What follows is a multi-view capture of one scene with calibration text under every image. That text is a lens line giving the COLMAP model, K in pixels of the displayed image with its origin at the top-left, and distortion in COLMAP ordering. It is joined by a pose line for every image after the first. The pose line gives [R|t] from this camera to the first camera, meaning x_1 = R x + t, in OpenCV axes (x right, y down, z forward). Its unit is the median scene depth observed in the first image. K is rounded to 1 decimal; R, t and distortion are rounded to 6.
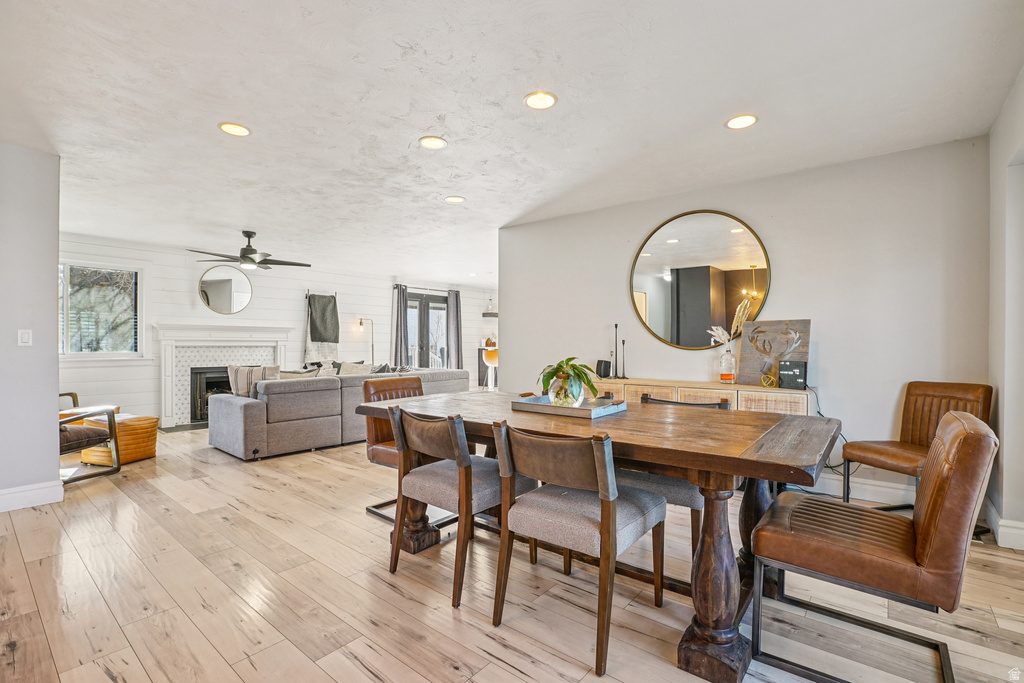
lens RADIAL K [[468.1, 0, 513.1], [0, 468.1, 345.5], [0, 0, 1]] dist [-0.025777, 0.003587]
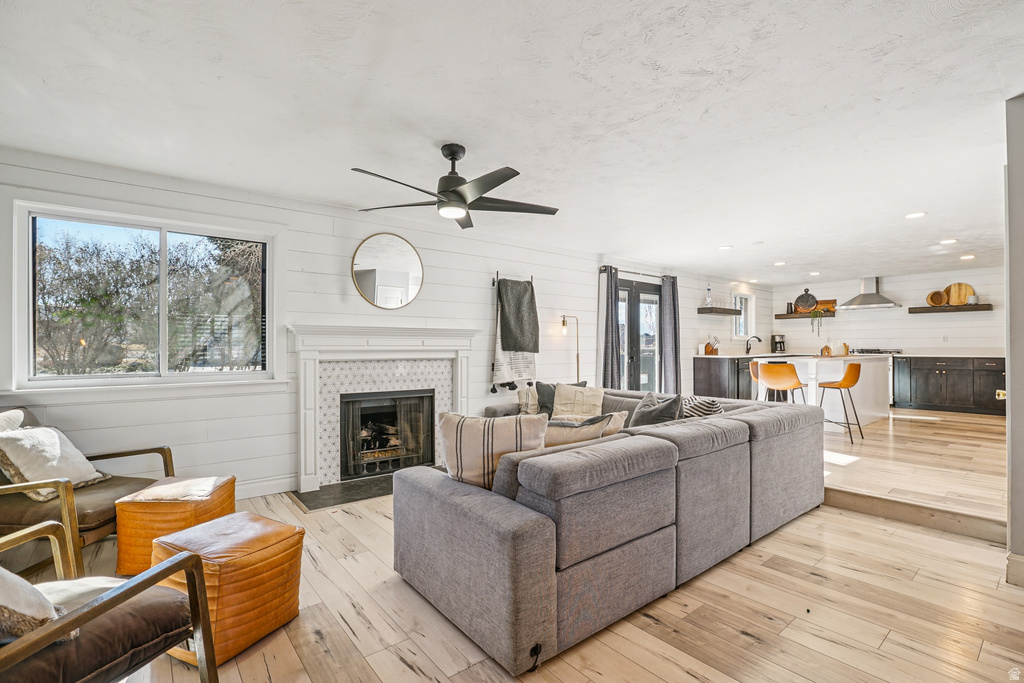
lens RADIAL K [[468.1, 0, 514.8], [0, 468.1, 345.7], [0, 0, 1]] dist [-0.025777, 0.003587]
pose [[0.979827, -0.004478, -0.199797, -0.283218], [0.003120, 0.999970, -0.007111, -0.011138], [0.199823, 0.006344, 0.979811, 0.355936]]
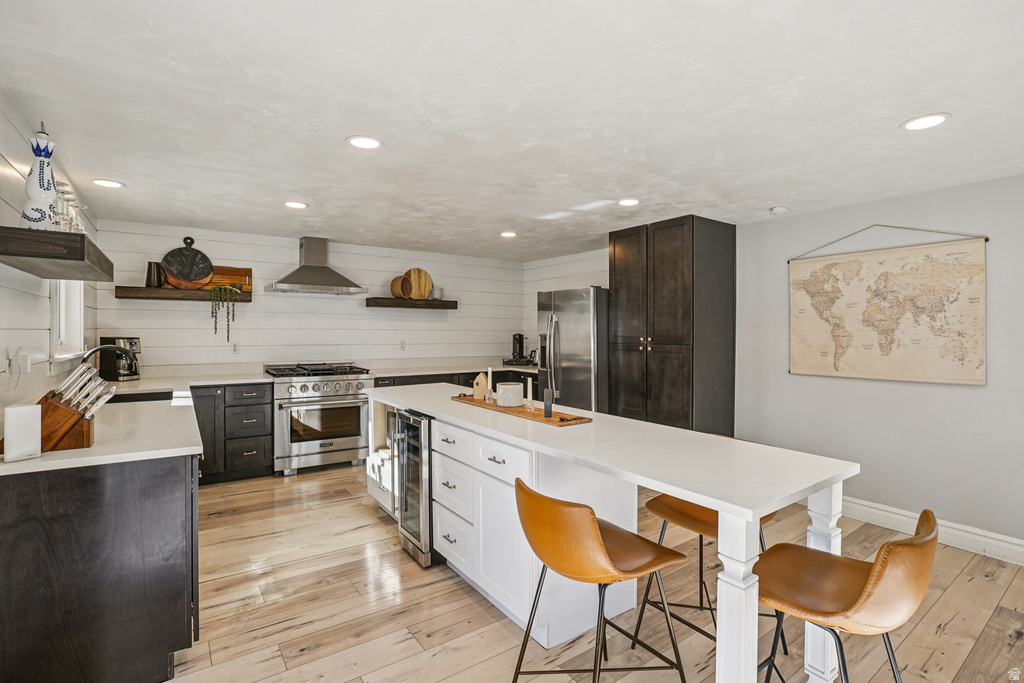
lens RADIAL K [[486.5, 0, 518.1], [0, 486.5, 335.4], [0, 0, 1]] dist [-0.026870, 0.004042]
pose [[0.259508, -0.011708, 0.965670, -0.235416], [-0.000354, 0.999925, 0.012219, -0.055253], [-0.965741, -0.003513, 0.259484, 1.166327]]
